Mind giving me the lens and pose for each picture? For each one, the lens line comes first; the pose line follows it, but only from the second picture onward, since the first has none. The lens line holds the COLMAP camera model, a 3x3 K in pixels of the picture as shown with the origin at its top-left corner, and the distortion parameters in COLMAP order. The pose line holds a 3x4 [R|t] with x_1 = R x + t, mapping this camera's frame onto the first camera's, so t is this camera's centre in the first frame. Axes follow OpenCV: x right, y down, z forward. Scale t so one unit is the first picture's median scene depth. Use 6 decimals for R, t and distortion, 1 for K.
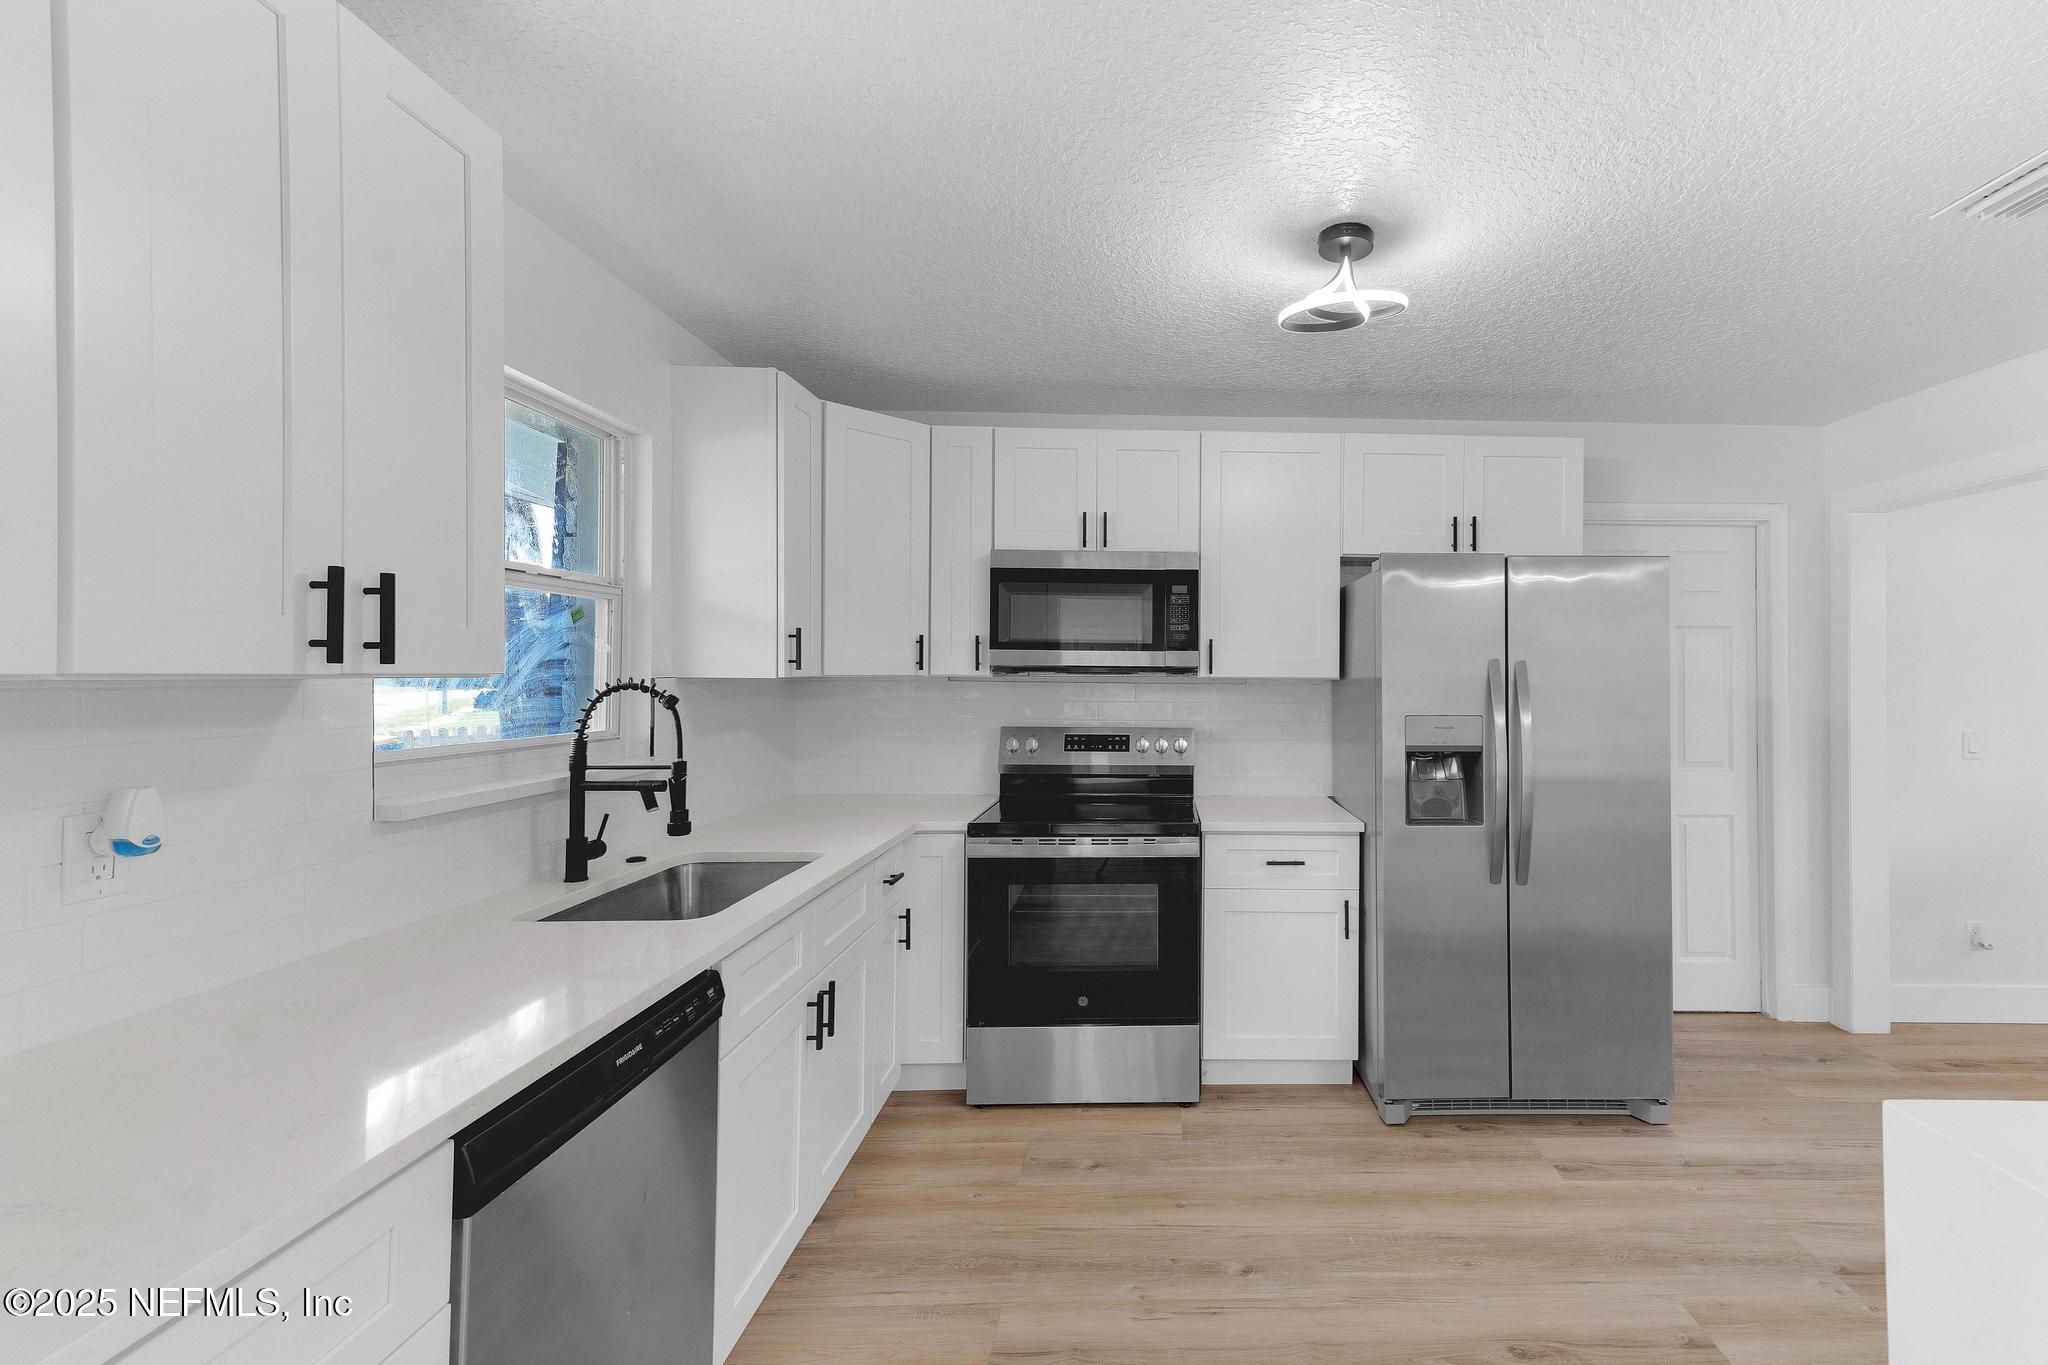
lens RADIAL K [[909.8, 0, 1027.0], [0, 909.8, 673.1], [0, 0, 1]] dist [0.001101, 0.000103]
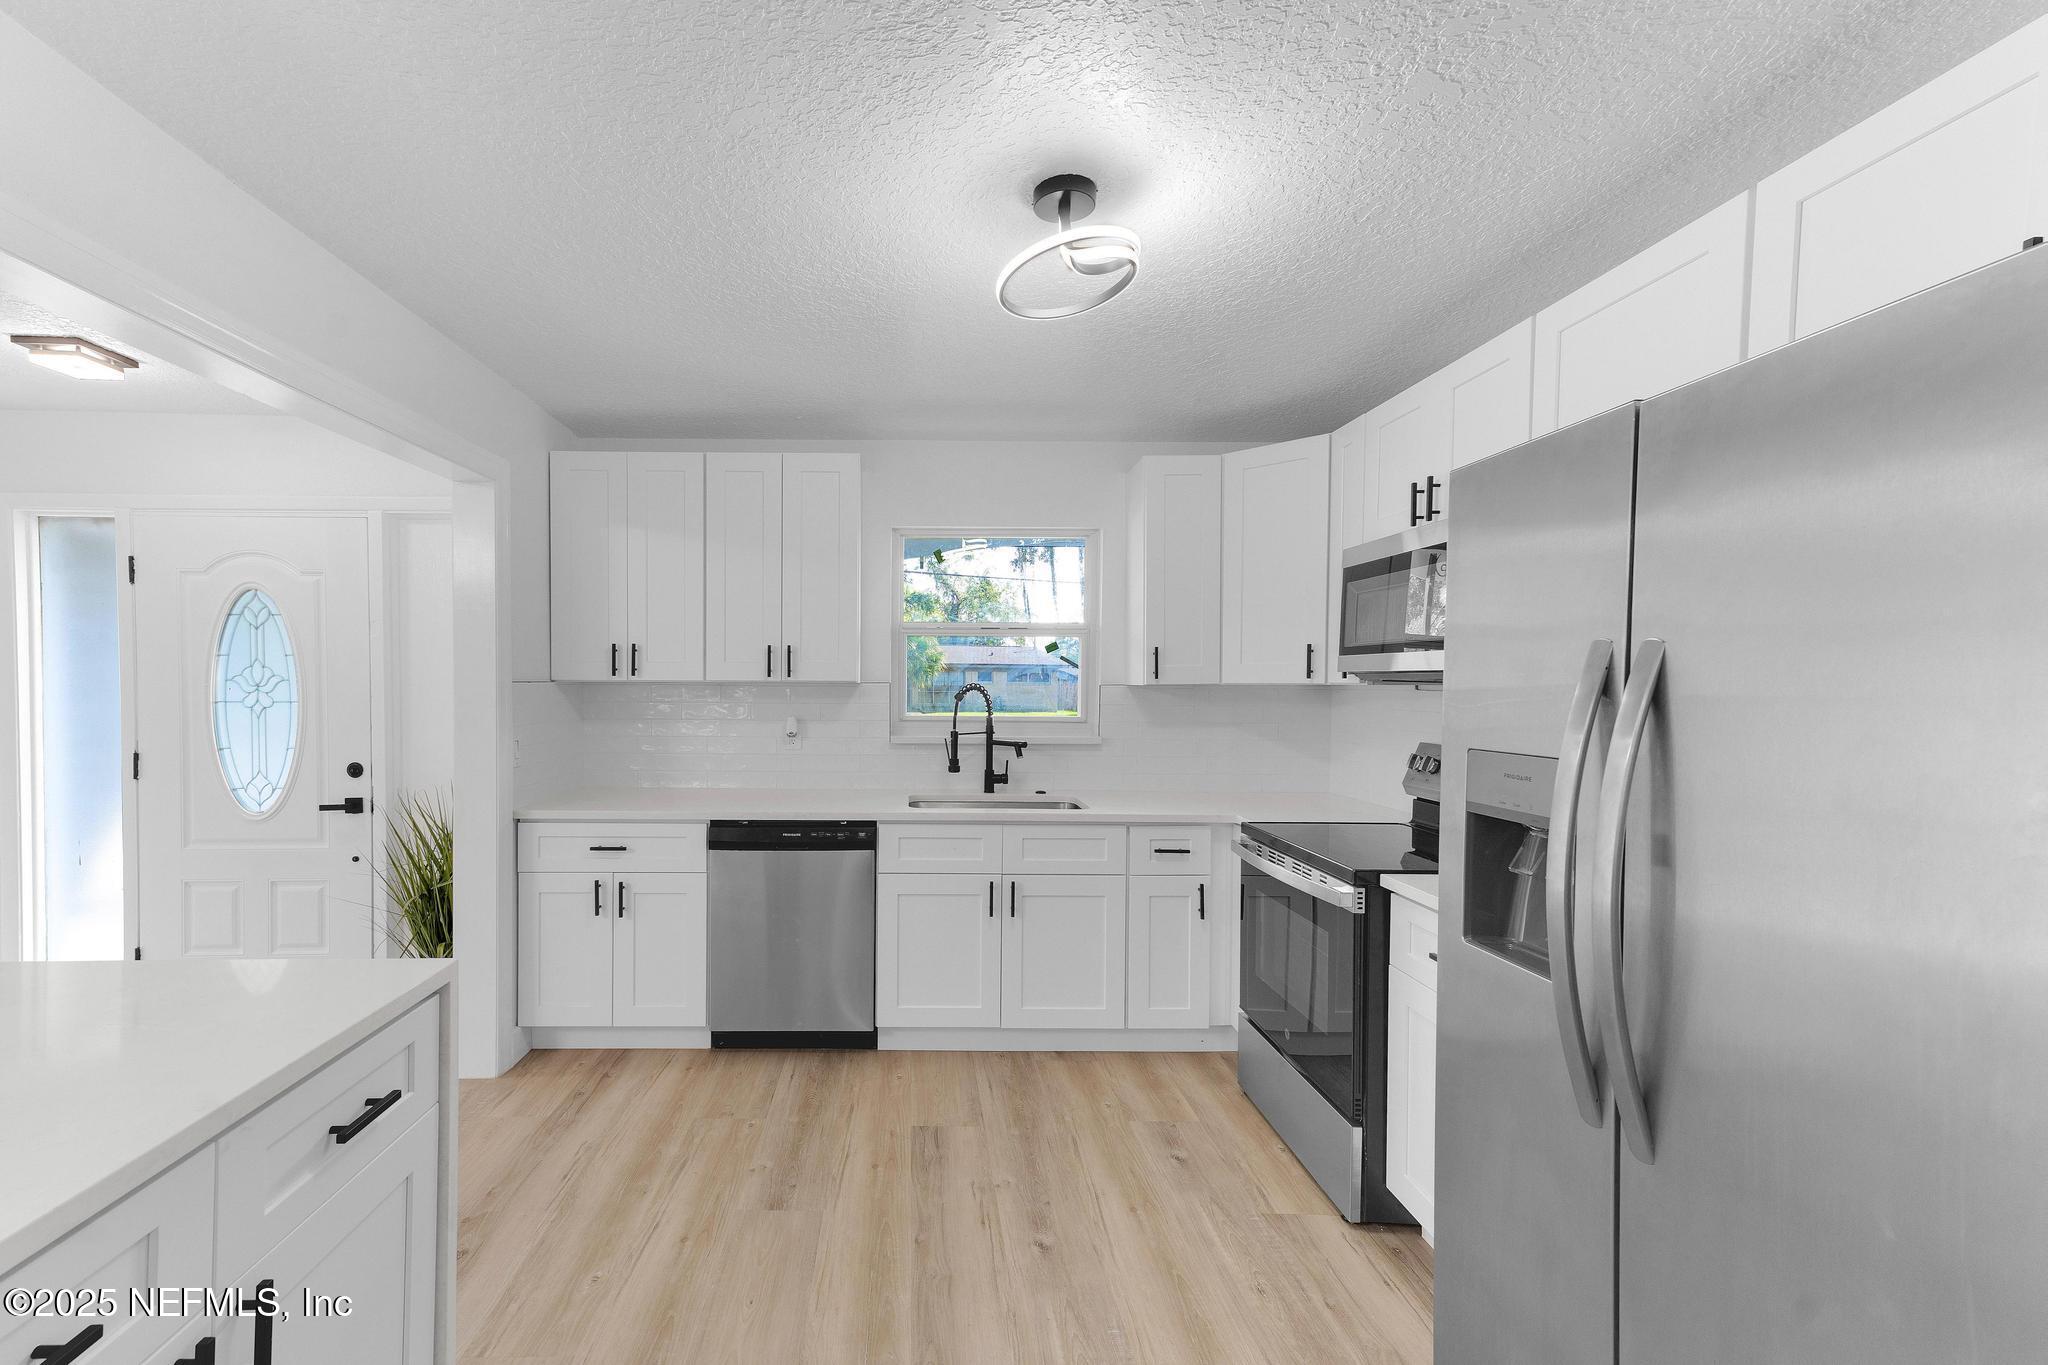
lens RADIAL K [[824.2, 0, 1019.6], [0, 824.2, 696.9], [0, 0, 1]] dist [0.003851, 0.000403]
pose [[0.112581, 0.018147, -0.993477, 0.970468], [-0.000742, 0.999834, 0.018179, 0.001032], [0.993642, -0.001309, 0.112576, 0.712951]]
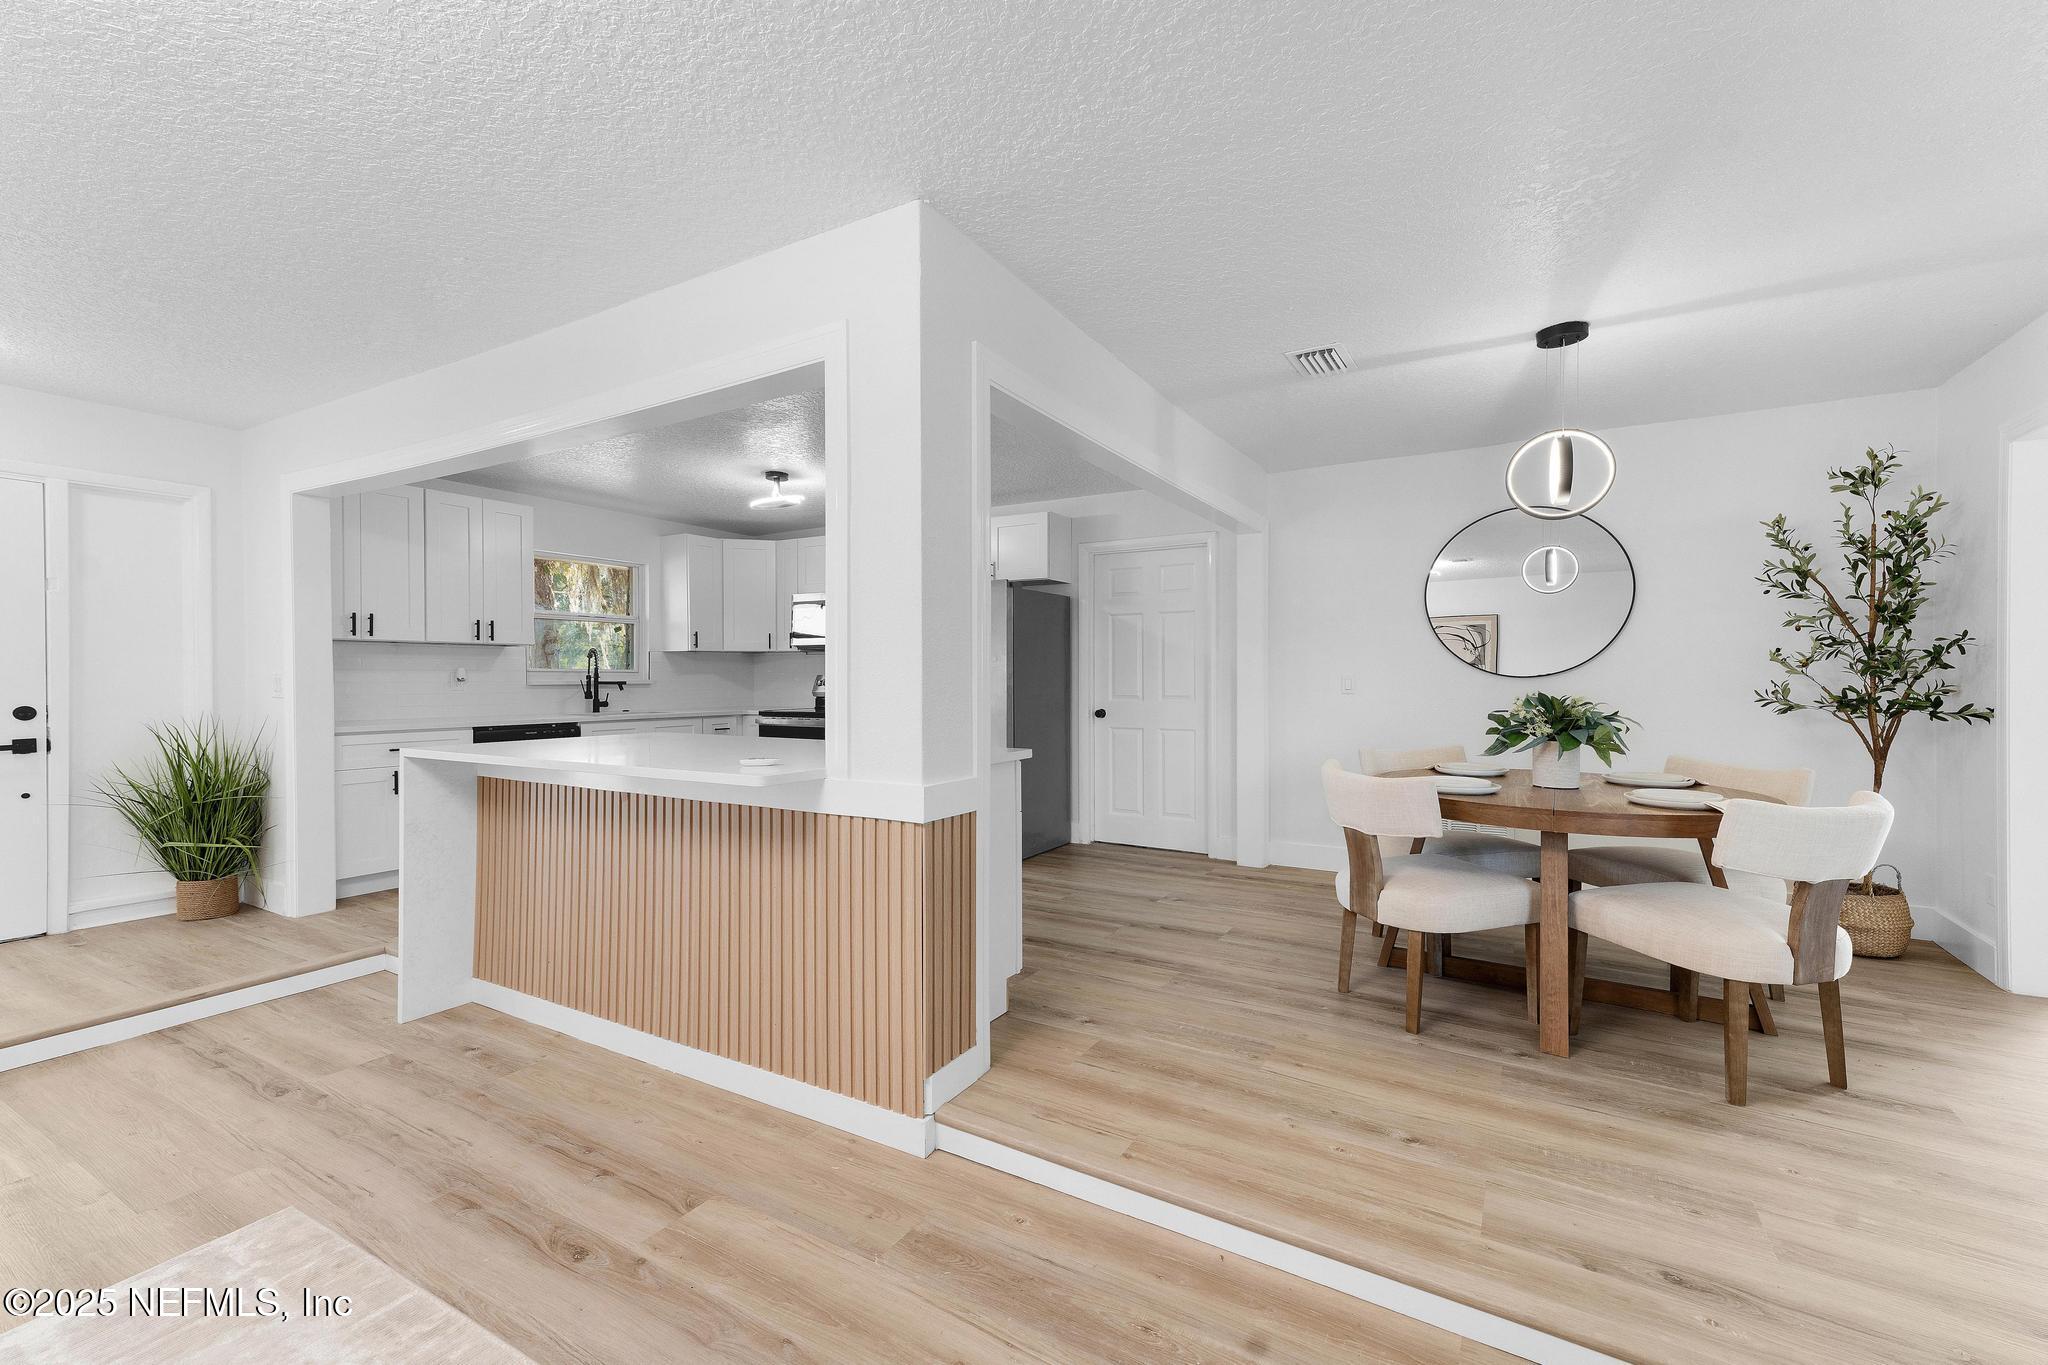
lens RADIAL K [[824.2, 0, 1025.3], [0, 824.2, 679.1], [0, 0, 1]] dist [0.003851, 0.000403]
pose [[0.893865, -0.010323, -0.448218, 1.759643], [0.010712, 0.999941, -0.001667, 0.107942], [0.448209, -0.003311, 0.893923, -0.745764]]
